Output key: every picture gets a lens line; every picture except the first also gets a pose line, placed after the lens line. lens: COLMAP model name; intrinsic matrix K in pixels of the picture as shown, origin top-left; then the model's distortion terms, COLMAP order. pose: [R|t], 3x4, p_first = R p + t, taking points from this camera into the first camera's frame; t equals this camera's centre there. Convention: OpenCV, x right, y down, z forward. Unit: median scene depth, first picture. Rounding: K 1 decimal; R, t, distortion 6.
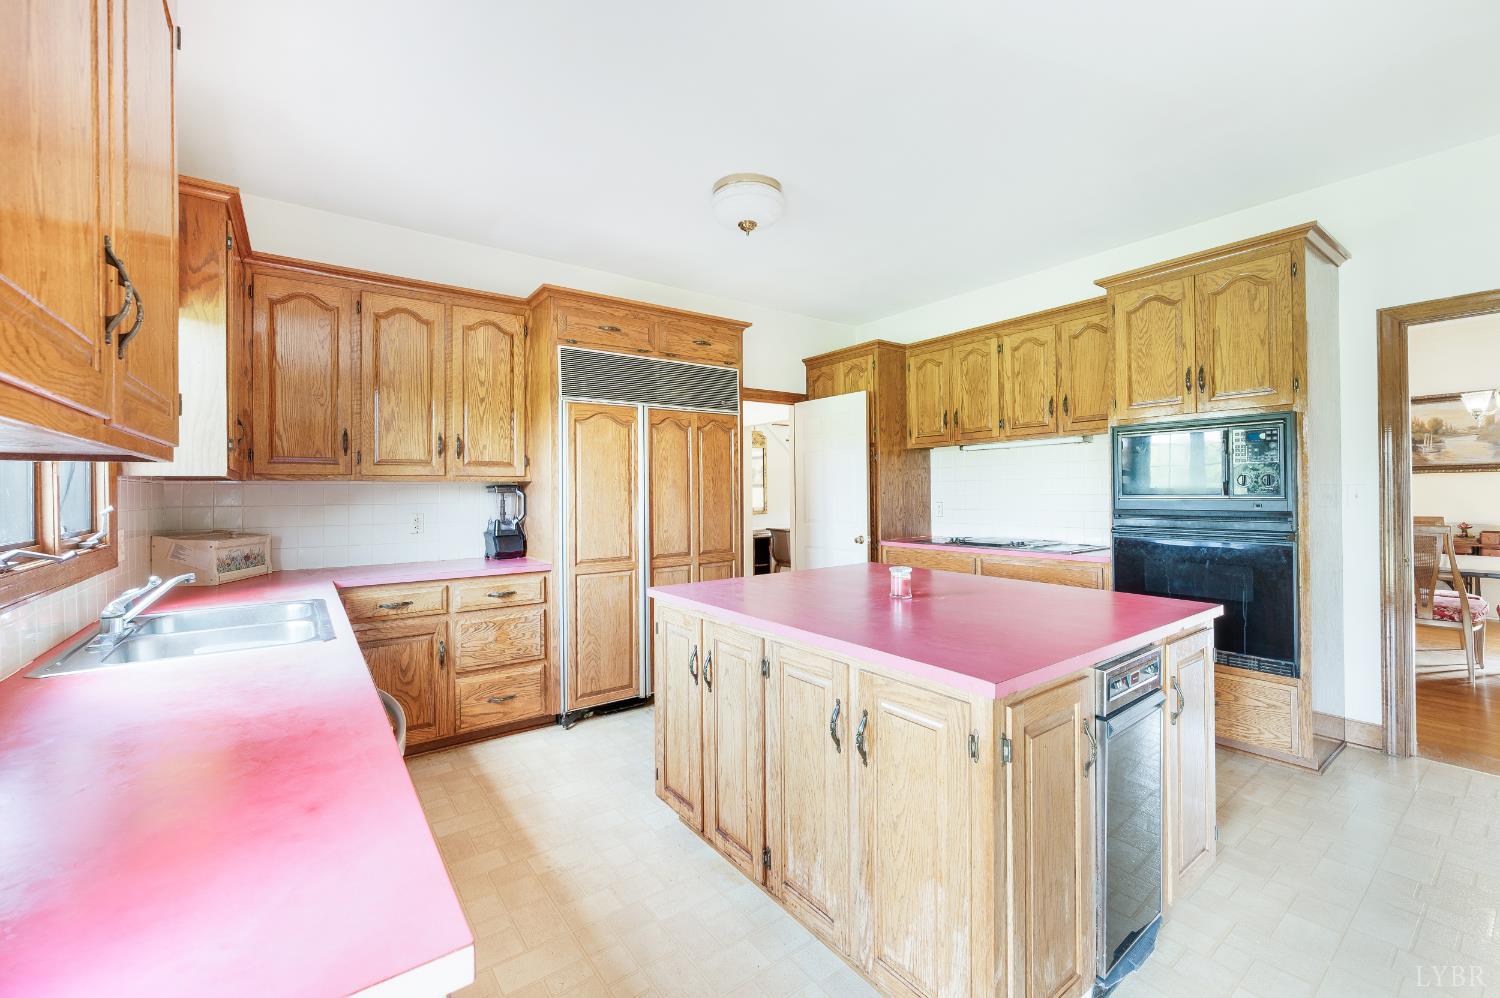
lens RADIAL K [[604.1, 0, 759.6], [0, 604.1, 489.9], [0, 0, 1]] dist [0.003436, 0.000335]
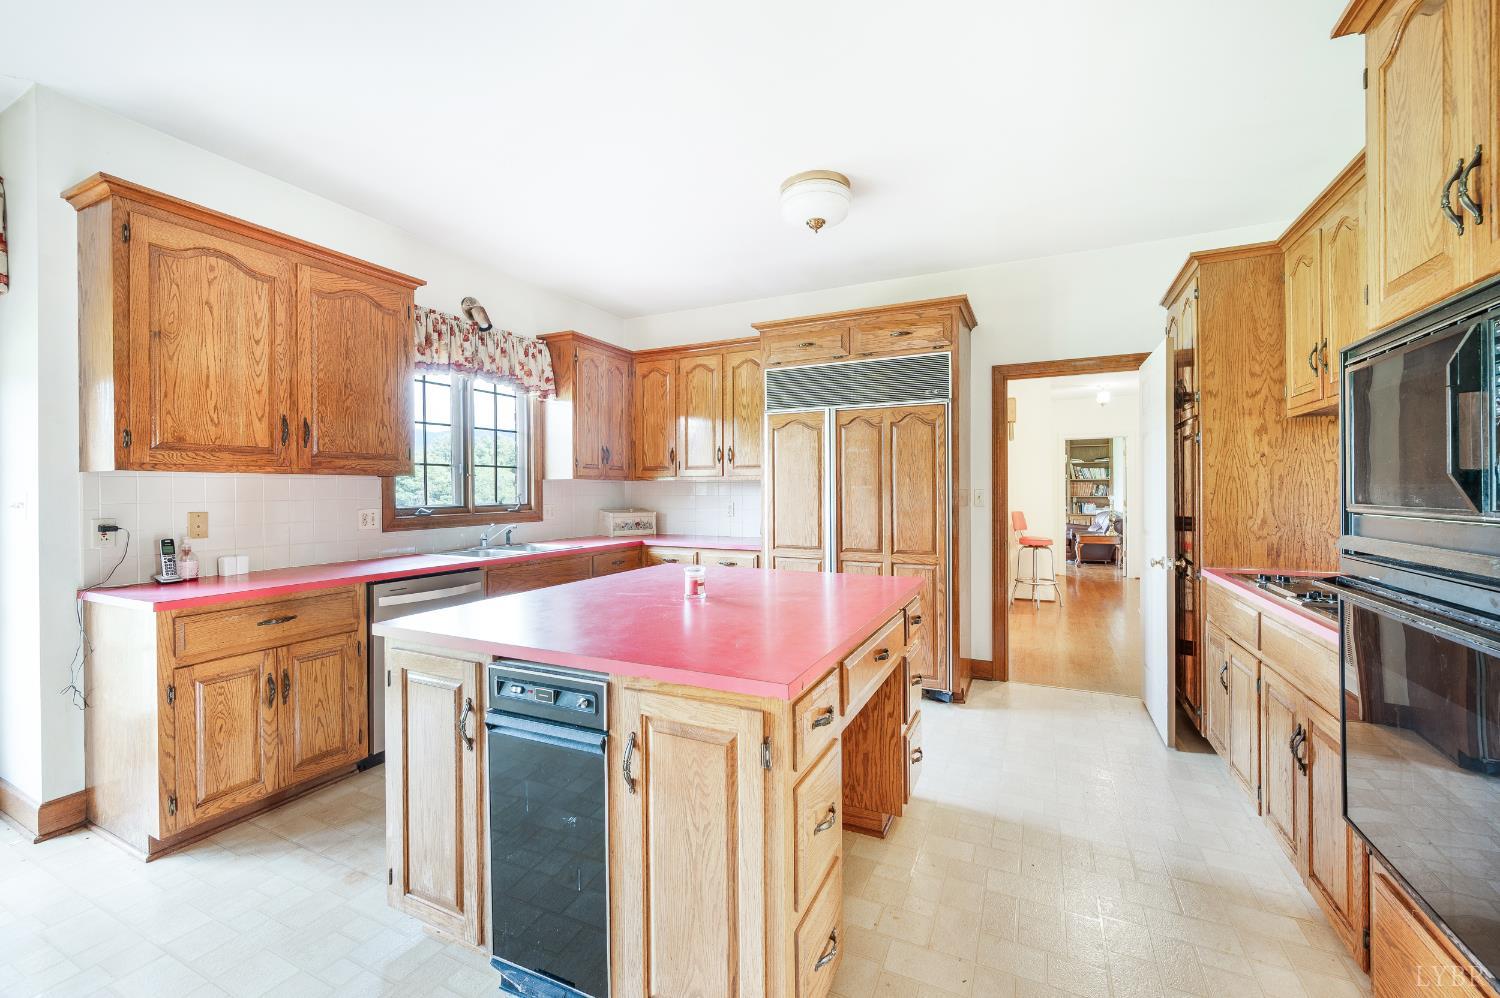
lens RADIAL K [[604.1, 0, 756.9], [0, 604.1, 494.8], [0, 0, 1]] dist [0.003436, 0.000335]
pose [[0.468877, 0.013635, -0.883158, 0.717171], [-0.004059, 0.999904, 0.013282, 0.000822], [0.883254, -0.002643, 0.468887, 0.382963]]
